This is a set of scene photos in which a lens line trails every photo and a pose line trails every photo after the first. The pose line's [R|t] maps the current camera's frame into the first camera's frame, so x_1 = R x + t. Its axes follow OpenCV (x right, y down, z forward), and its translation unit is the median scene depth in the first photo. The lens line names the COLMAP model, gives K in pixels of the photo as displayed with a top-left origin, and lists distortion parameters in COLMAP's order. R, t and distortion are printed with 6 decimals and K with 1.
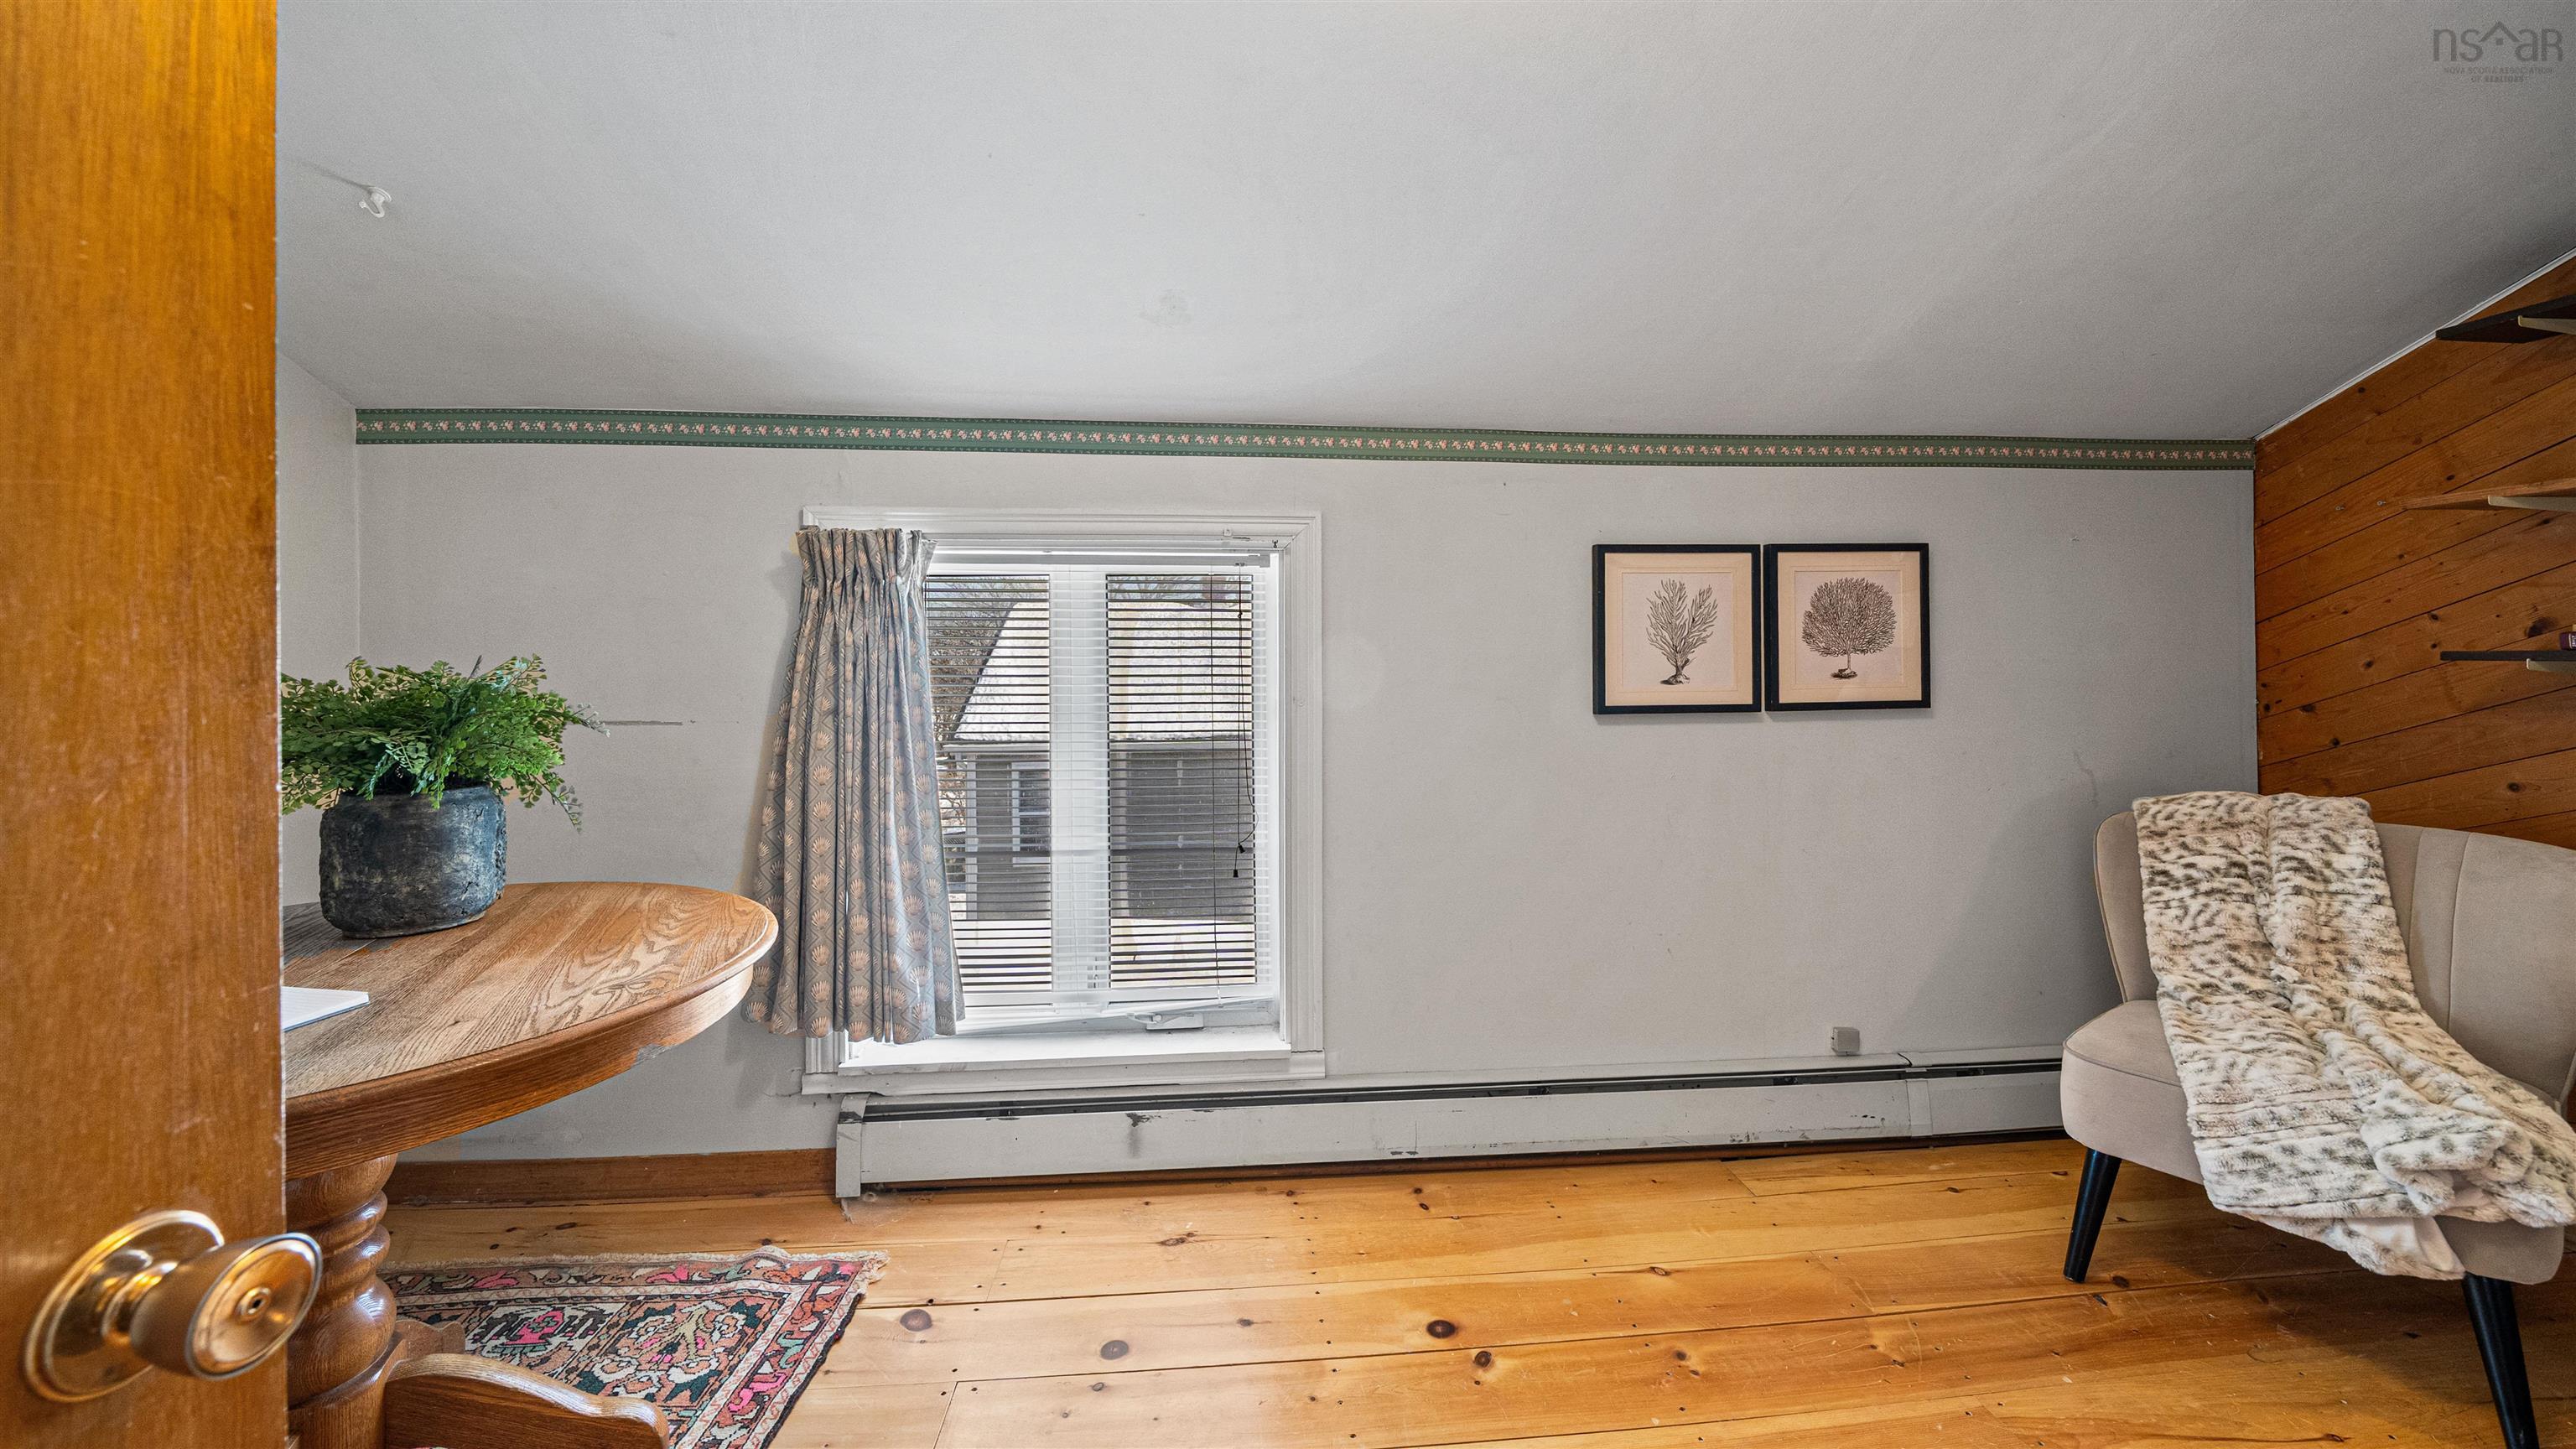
lens RADIAL K [[916.0, 0, 1273.8], [0, 916.0, 665.4], [0, 0, 1]] dist [-0.005602, 0.000355]
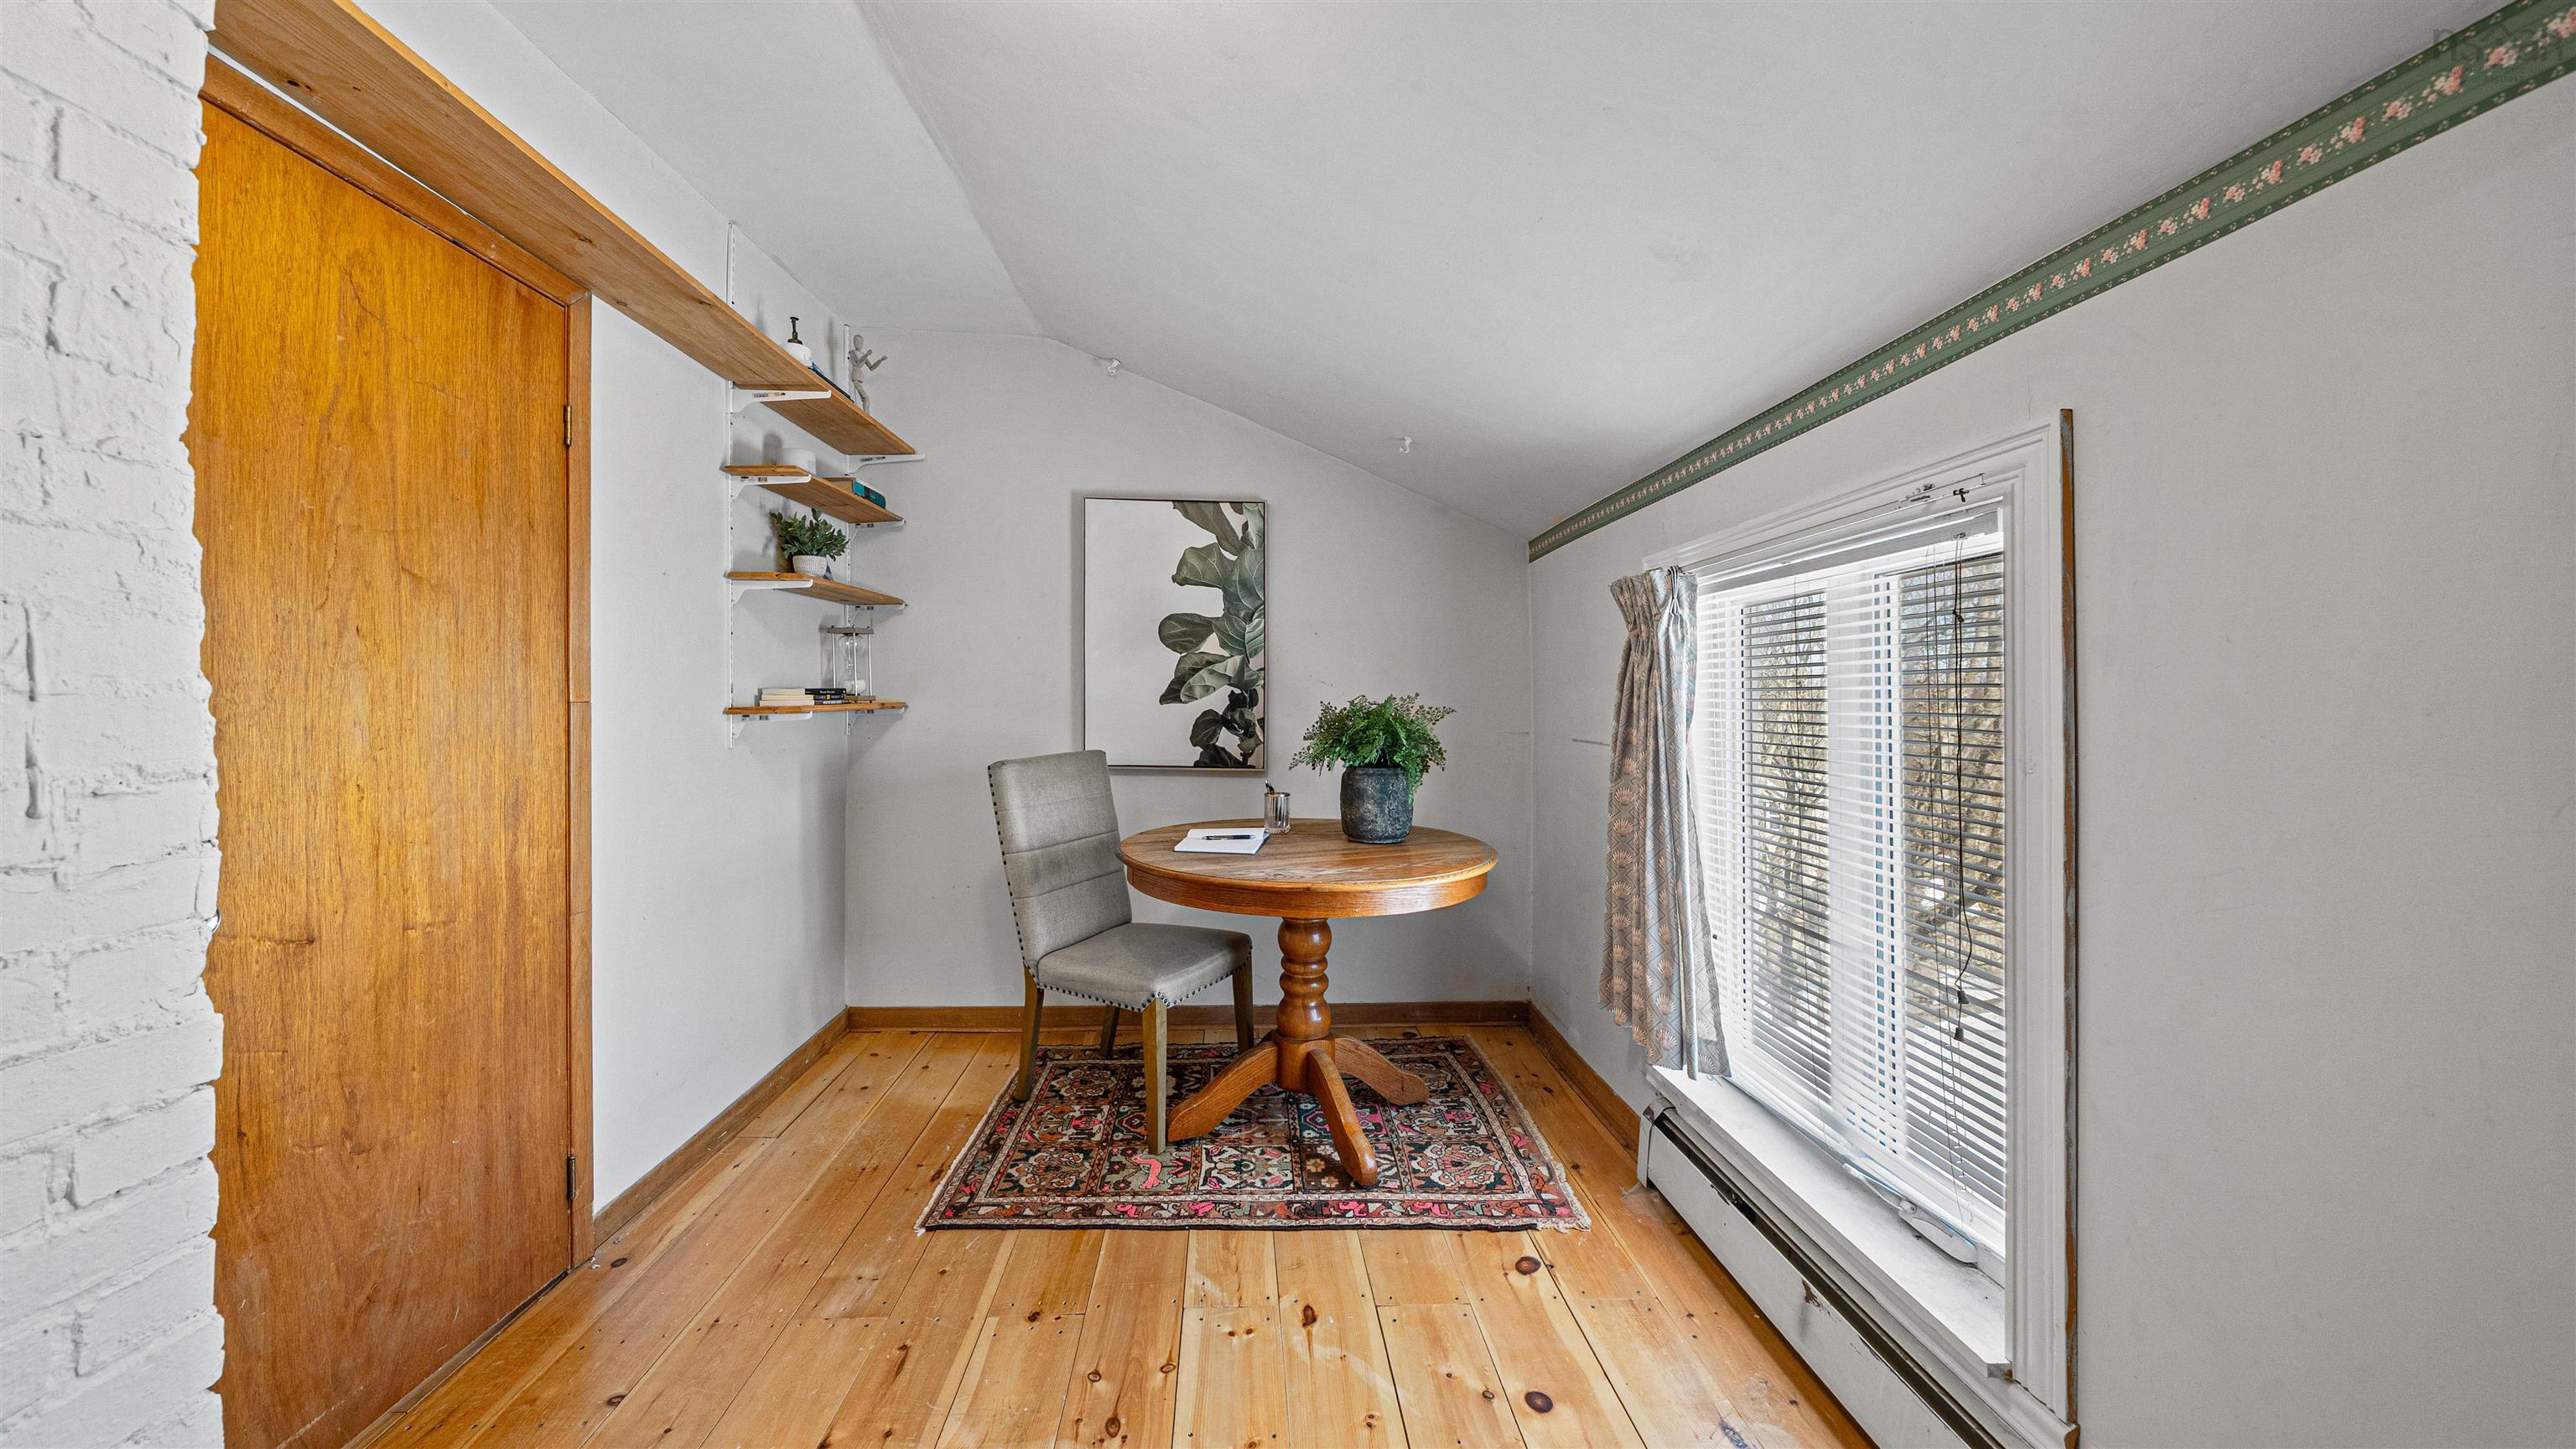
lens RADIAL K [[916.0, 0, 1281.5], [0, 916.0, 705.7], [0, 0, 1]] dist [-0.005602, 0.000355]
pose [[-0.040410, 0.010197, -0.999131, 0.744904], [0.006141, 0.999932, 0.009956, -0.006416], [0.999164, -0.005733, -0.040470, 0.711543]]
